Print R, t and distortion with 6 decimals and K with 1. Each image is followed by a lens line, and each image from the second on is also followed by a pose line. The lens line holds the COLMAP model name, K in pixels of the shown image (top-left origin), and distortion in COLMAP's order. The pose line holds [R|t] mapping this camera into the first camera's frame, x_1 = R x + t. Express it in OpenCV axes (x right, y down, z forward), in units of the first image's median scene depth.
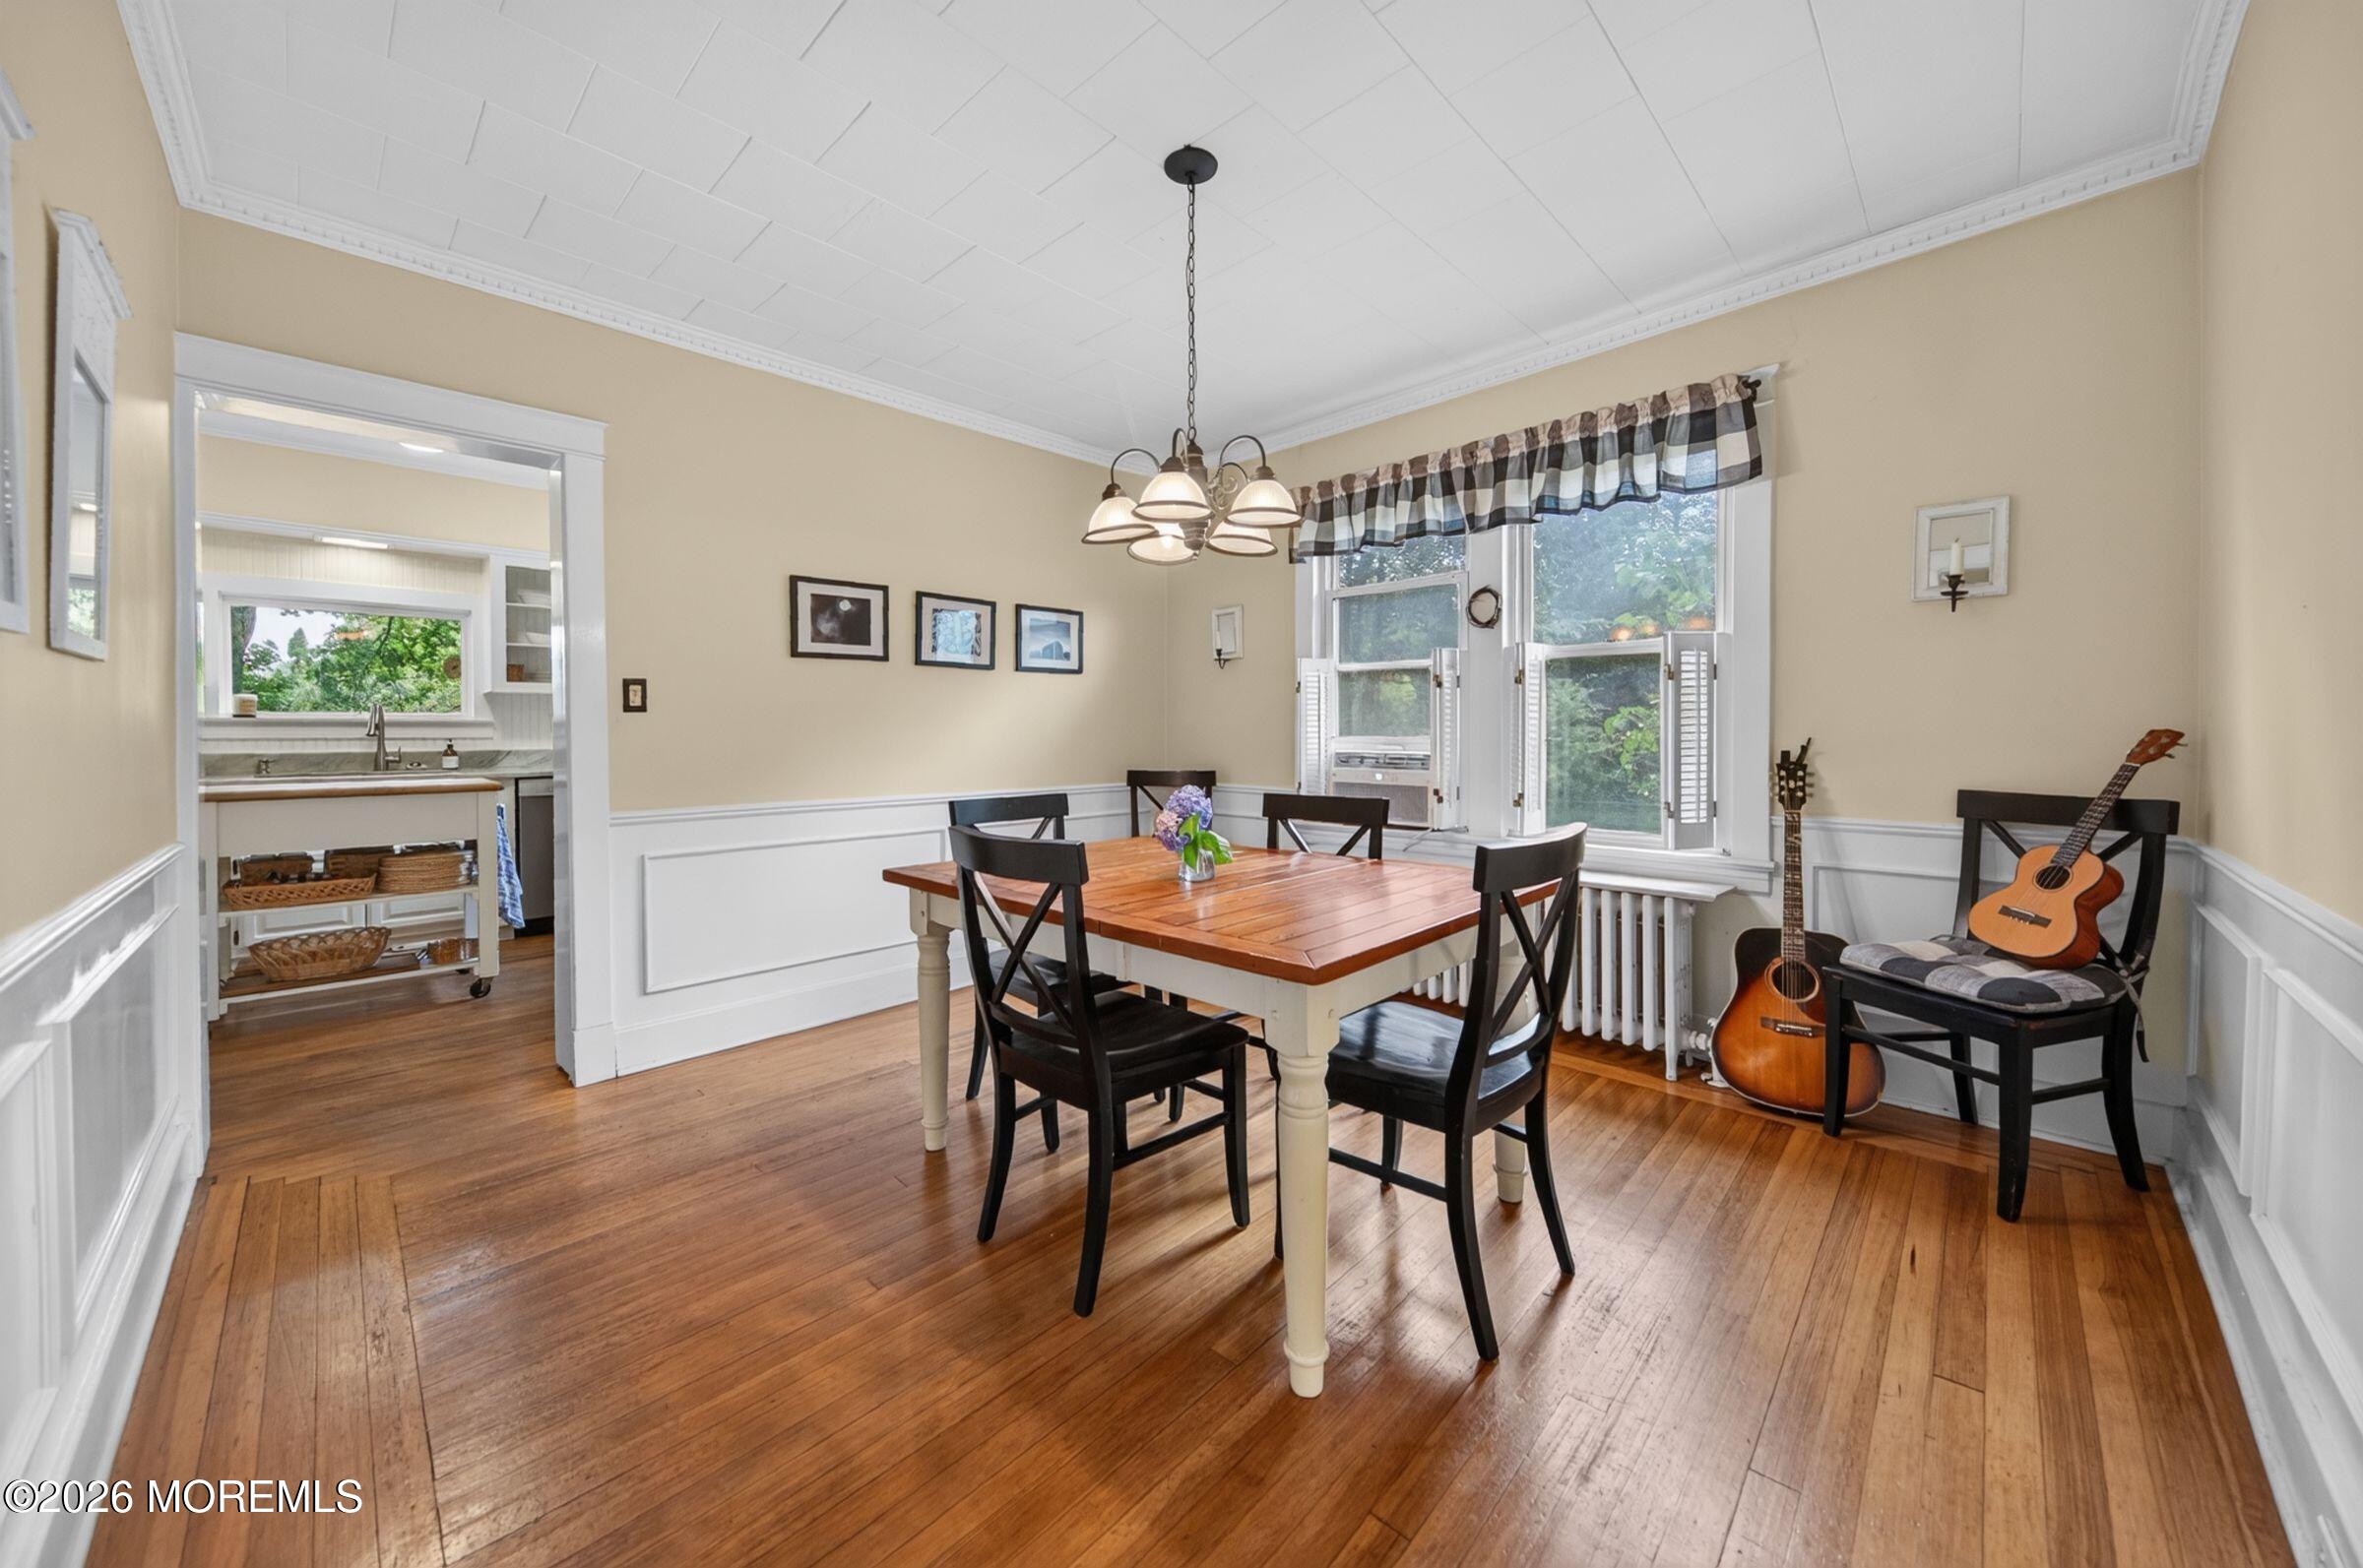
lens RADIAL K [[837.4, 0, 1213.7], [0, 837.4, 738.2], [0, 0, 1]] dist [-0.011472, 0.000060]
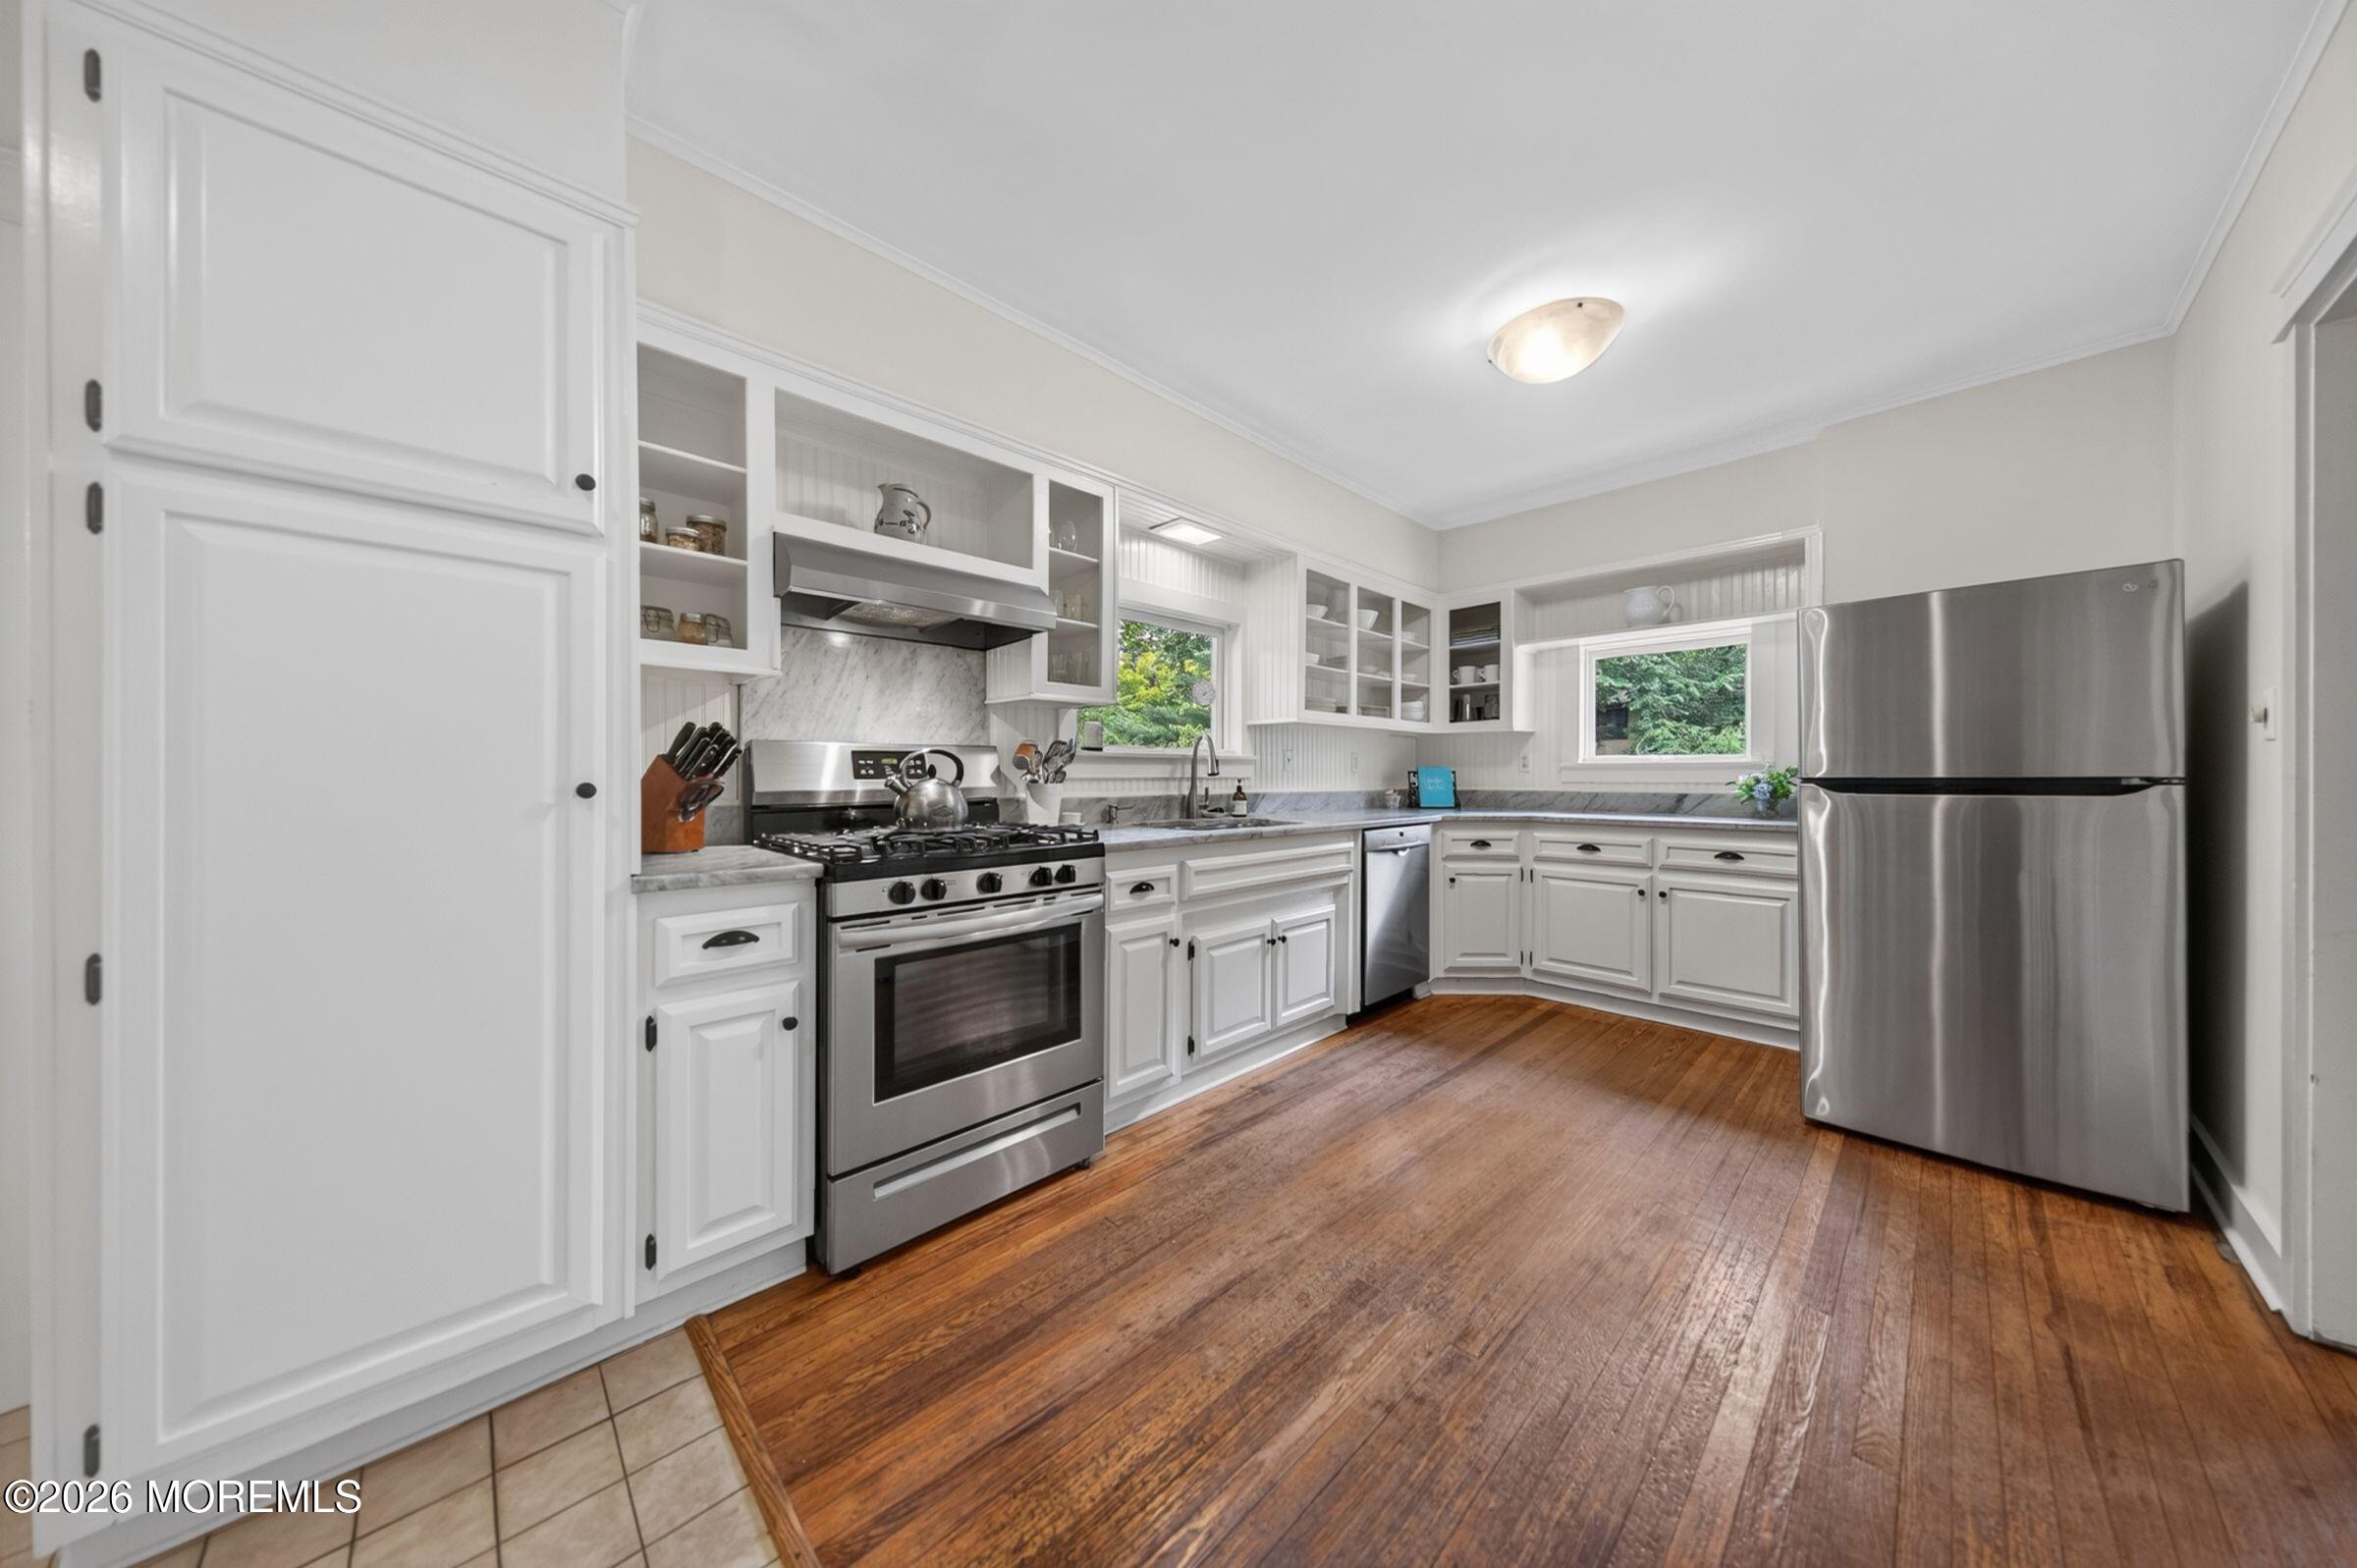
lens RADIAL K [[755.7, 0, 1178.7], [0, 755.7, 778.9], [0, 0, 1]] dist [-0.005663, -0.000446]
pose [[0.998748, 0.004404, -0.049830, -0.943263], [-0.004477, 0.999989, -0.001358, 0.002038], [0.049823, 0.001579, 0.998757, 0.252489]]
